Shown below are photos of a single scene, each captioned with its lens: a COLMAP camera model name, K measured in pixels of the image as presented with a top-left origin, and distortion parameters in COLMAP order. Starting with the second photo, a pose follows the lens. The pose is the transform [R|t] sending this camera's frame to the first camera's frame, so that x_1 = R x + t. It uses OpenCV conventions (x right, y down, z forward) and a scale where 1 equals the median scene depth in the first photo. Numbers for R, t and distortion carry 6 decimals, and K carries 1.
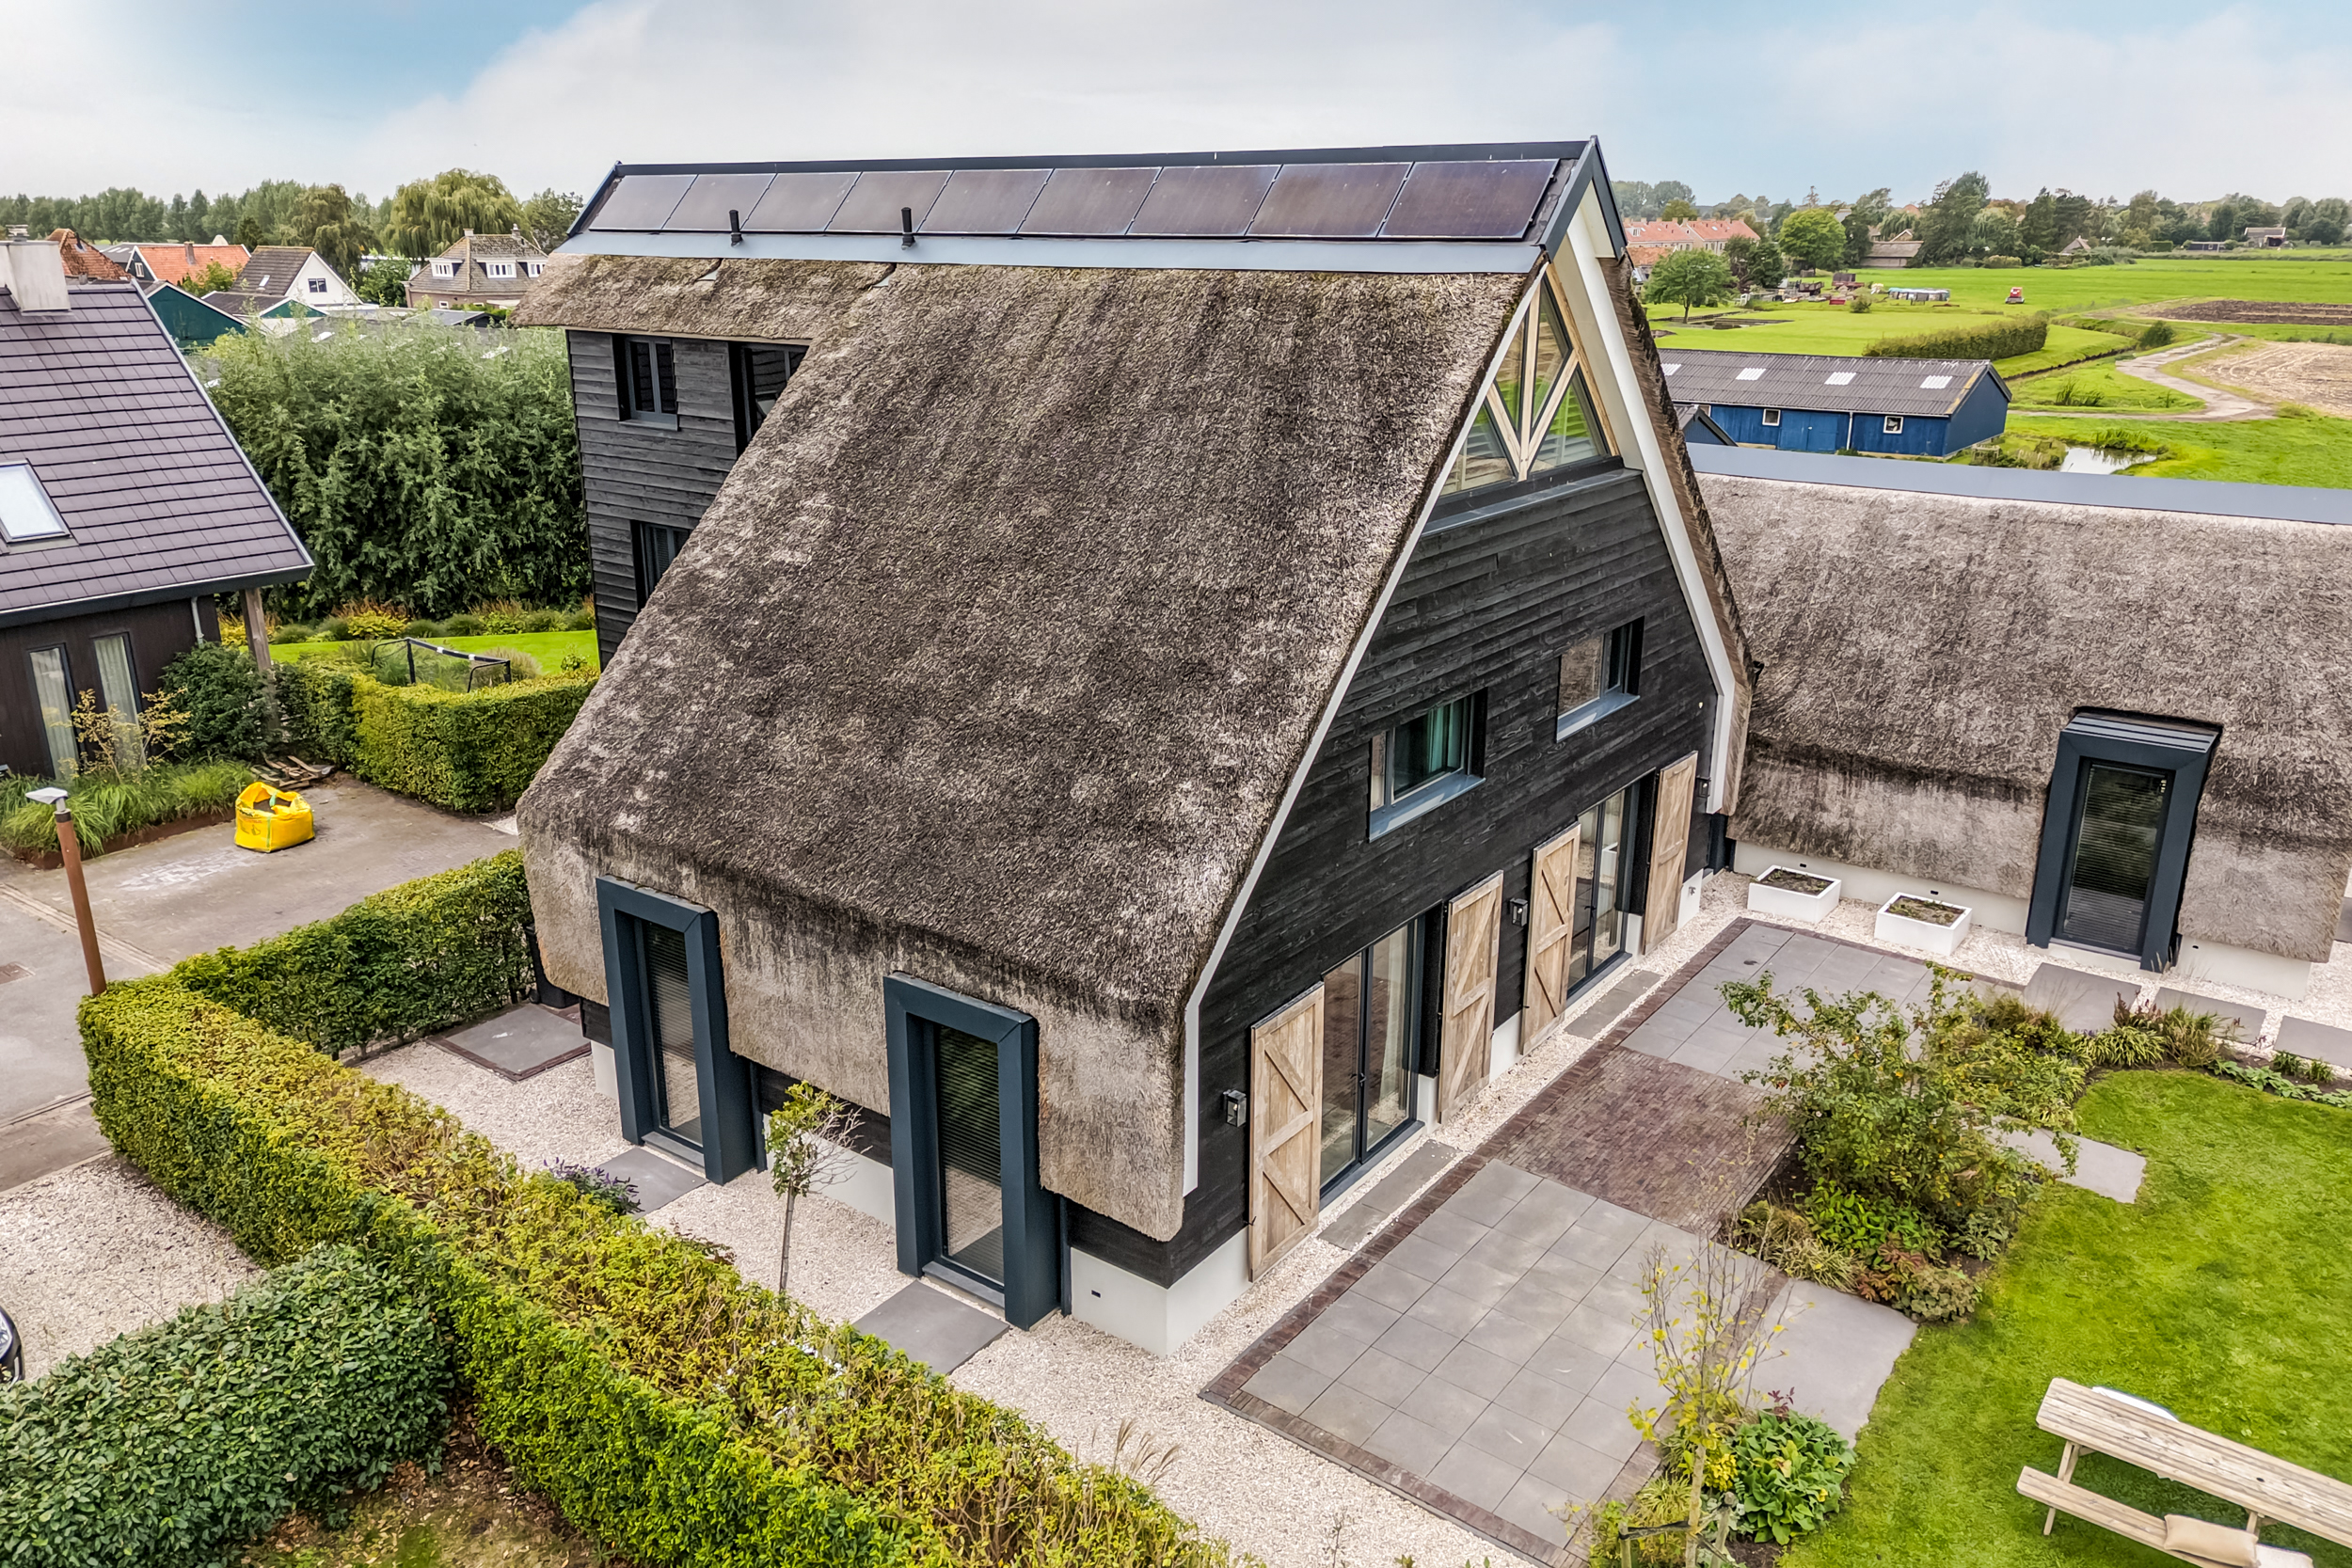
lens RADIAL K [[1742.6, 0, 1182.4], [0, 1742.6, 778.1], [0, 0, 1]] dist [0.074924, -0.074168]
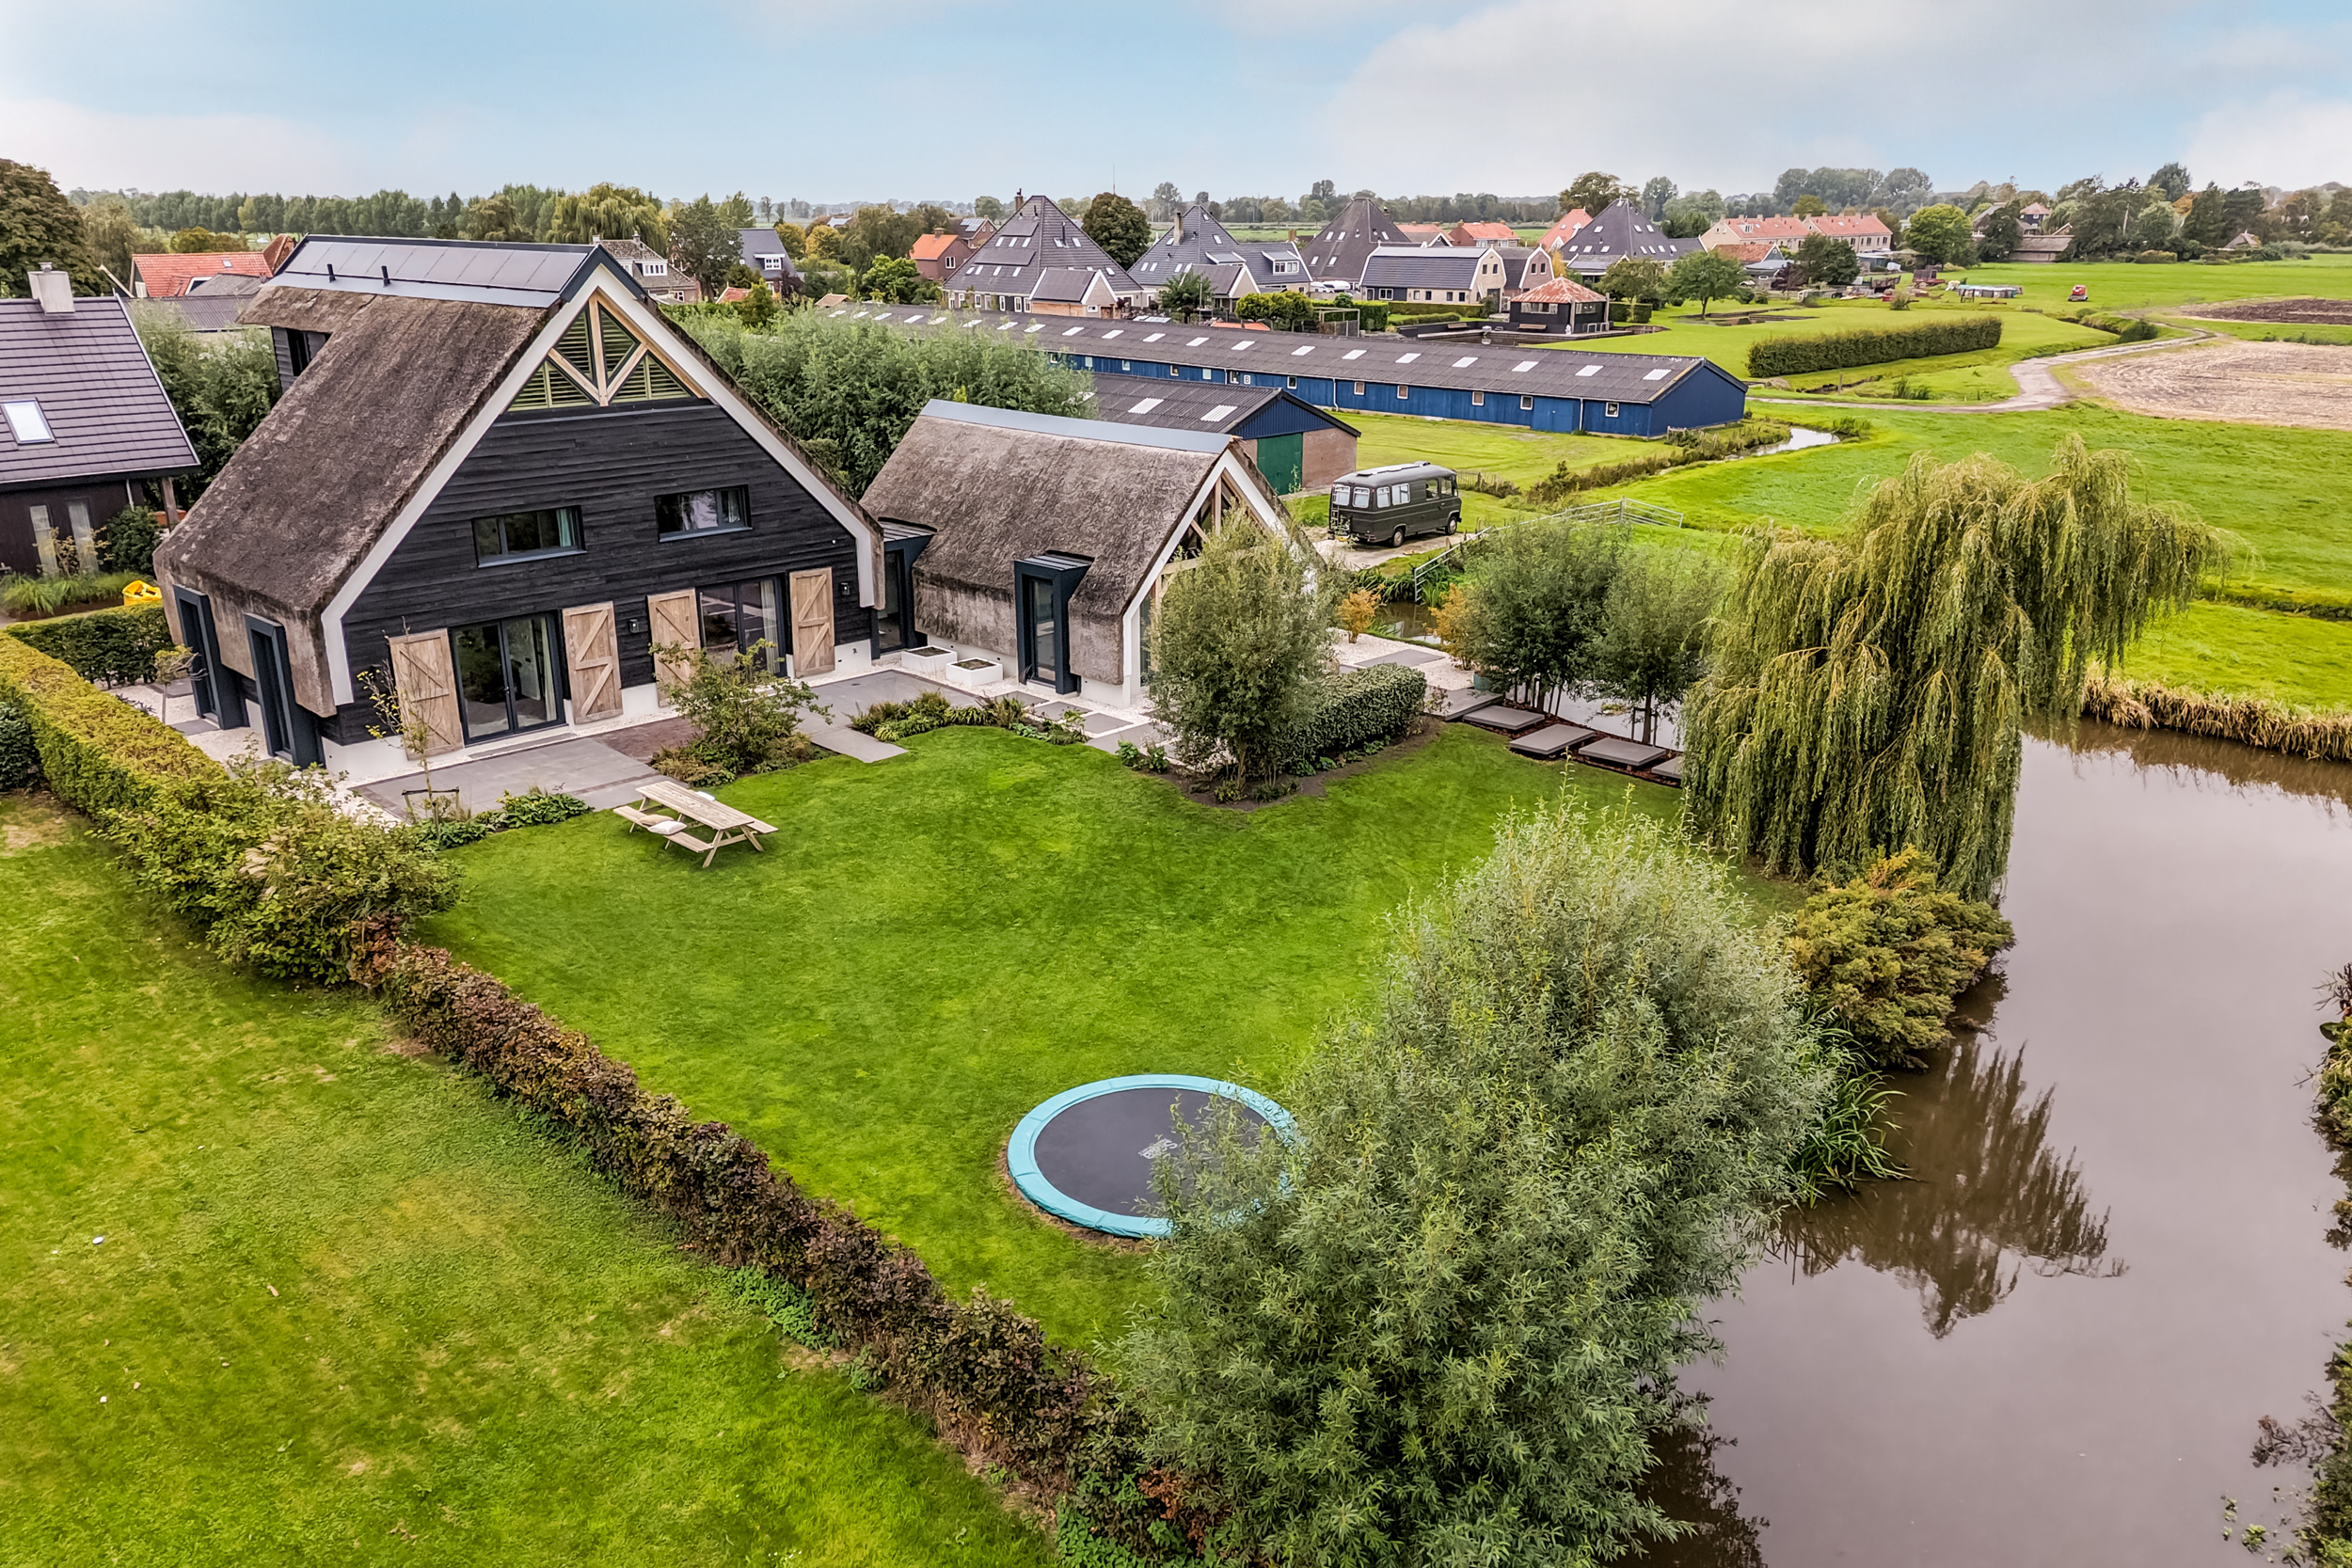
lens RADIAL K [[1742.6, 0, 1182.4], [0, 1742.6, 778.1], [0, 0, 1]] dist [0.074924, -0.074168]
pose [[0.991136, 0.039008, -0.126993, 0.835949], [-0.038314, 0.999234, 0.007909, 0.163181], [0.127204, -0.002974, 0.991872, -0.703675]]
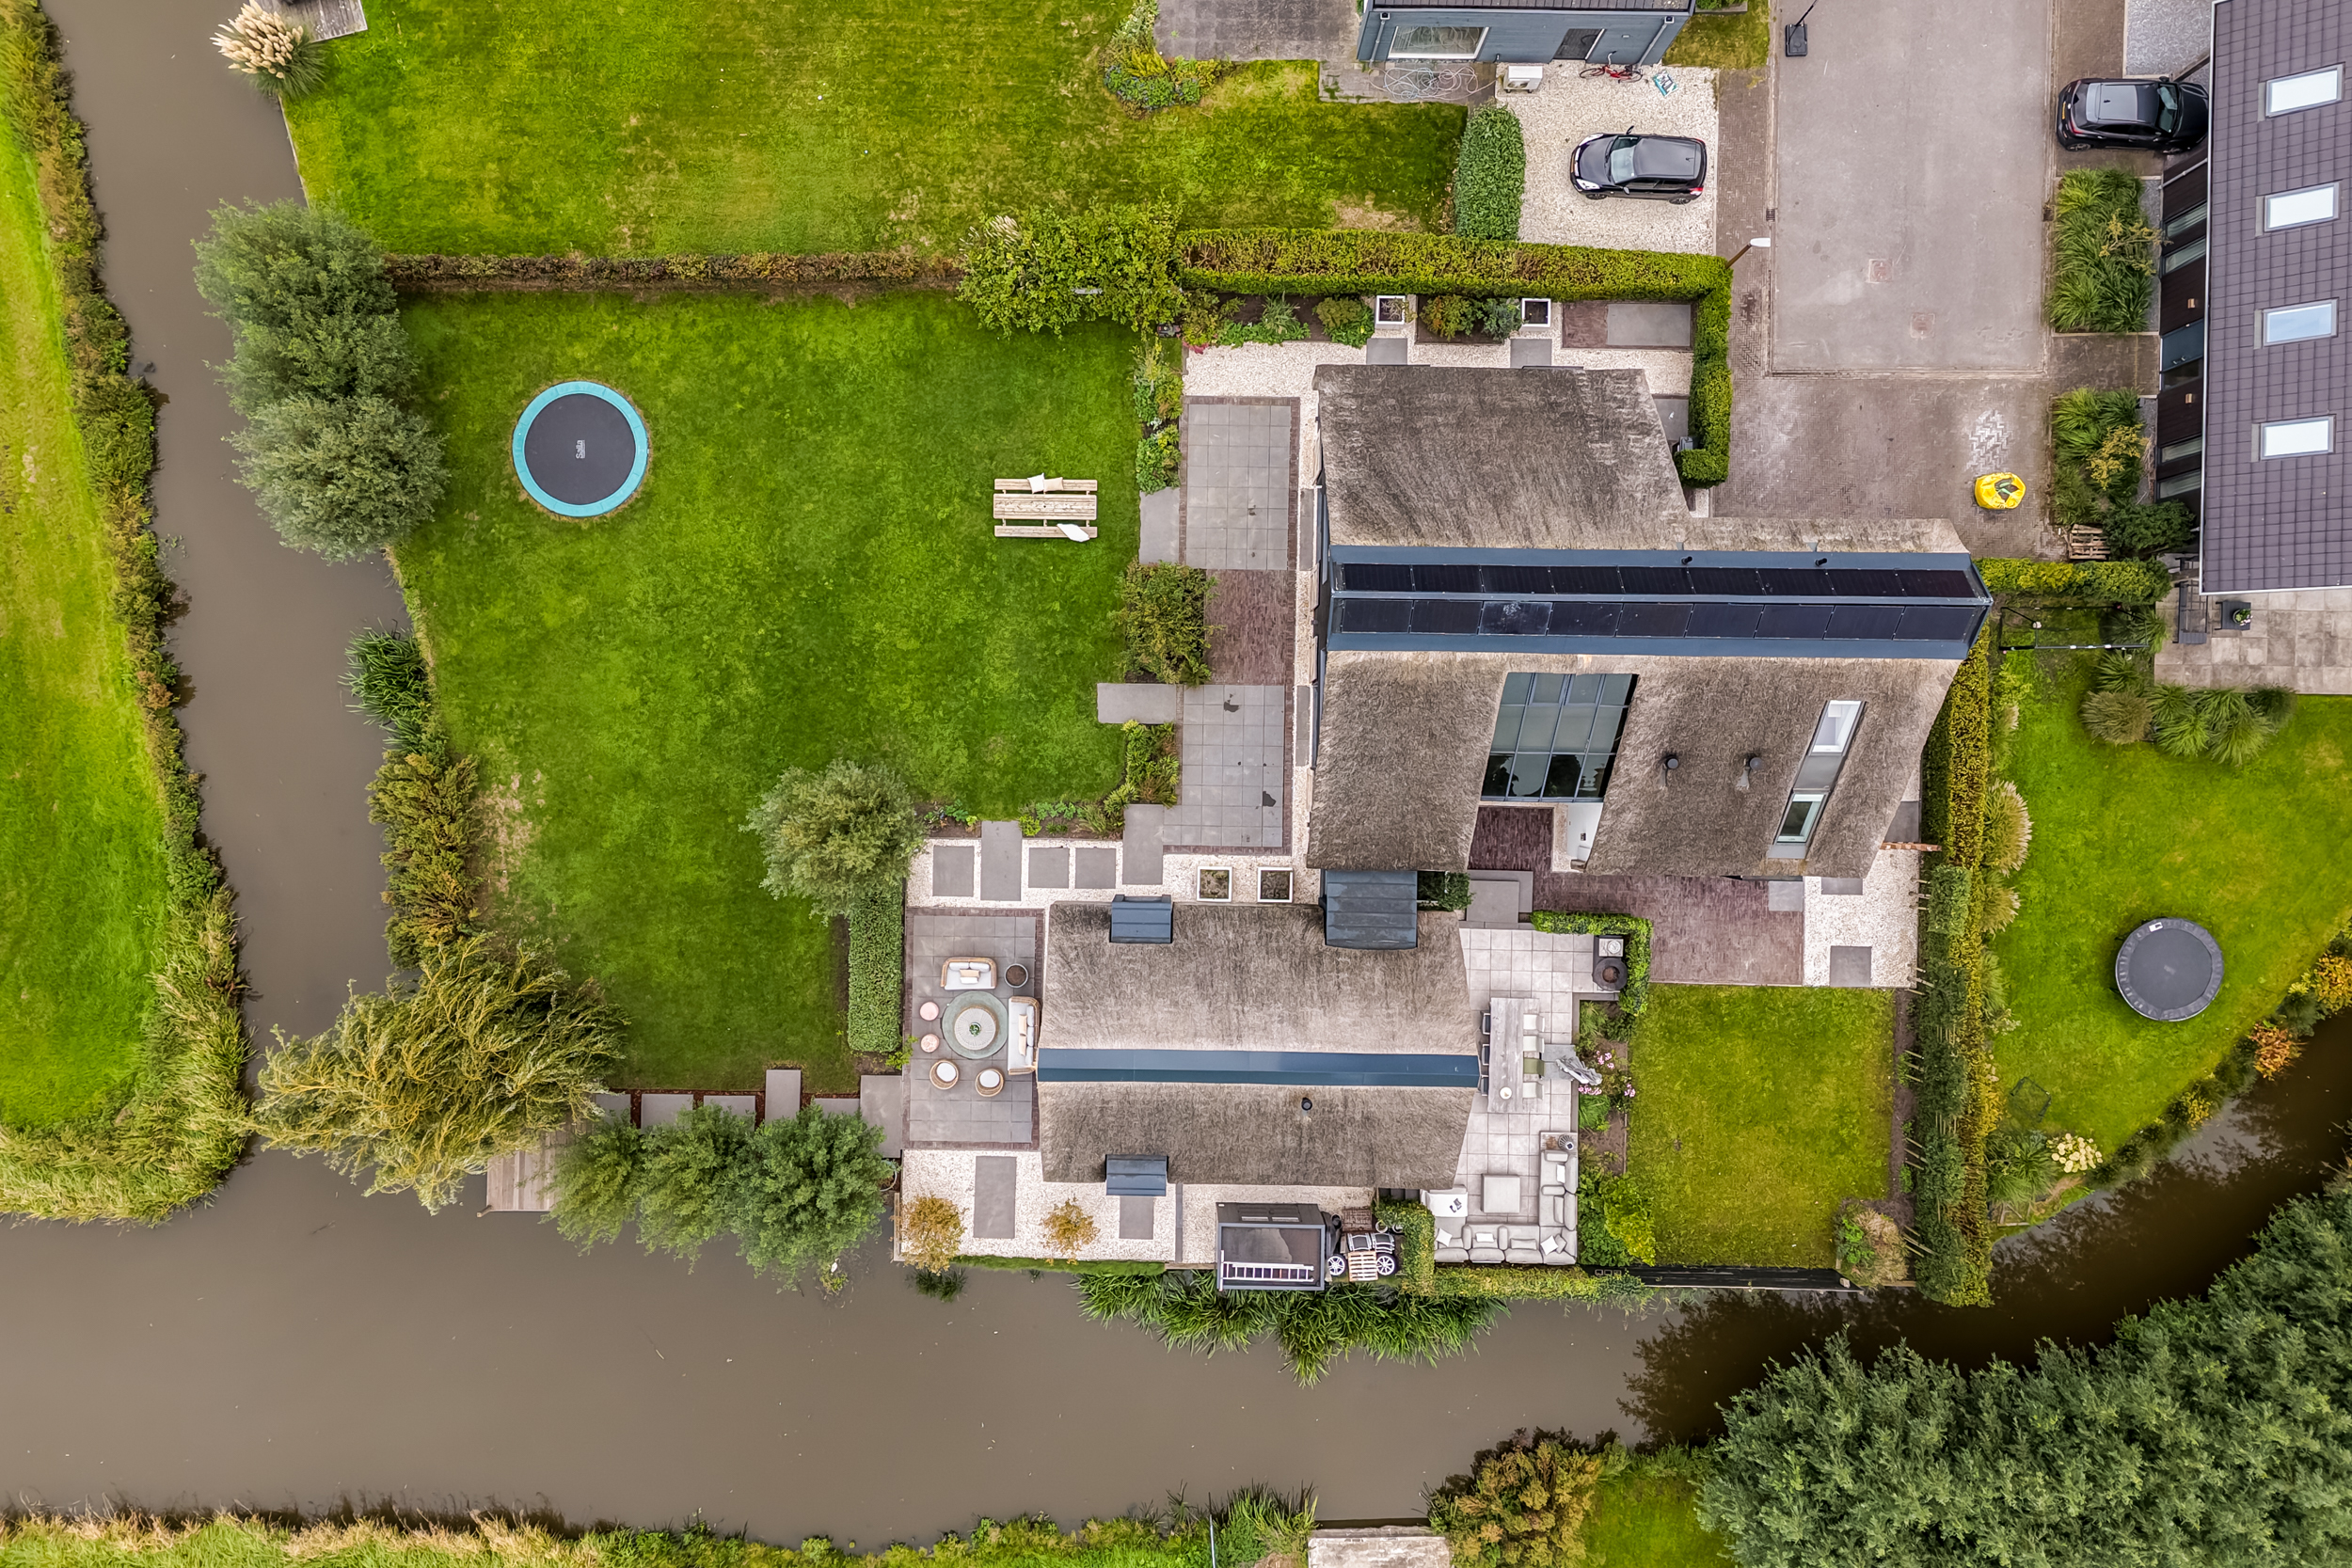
lens RADIAL K [[1742.6, 0, 1182.4], [0, 1742.6, 778.1], [0, 0, 1]] dist [0.074924, -0.074168]
pose [[-0.818321, 0.574761, 0.000304, 0.365239], [-0.181157, -0.258427, 0.948893, -1.795532], [0.545465, 0.776444, 0.315599, 0.225793]]
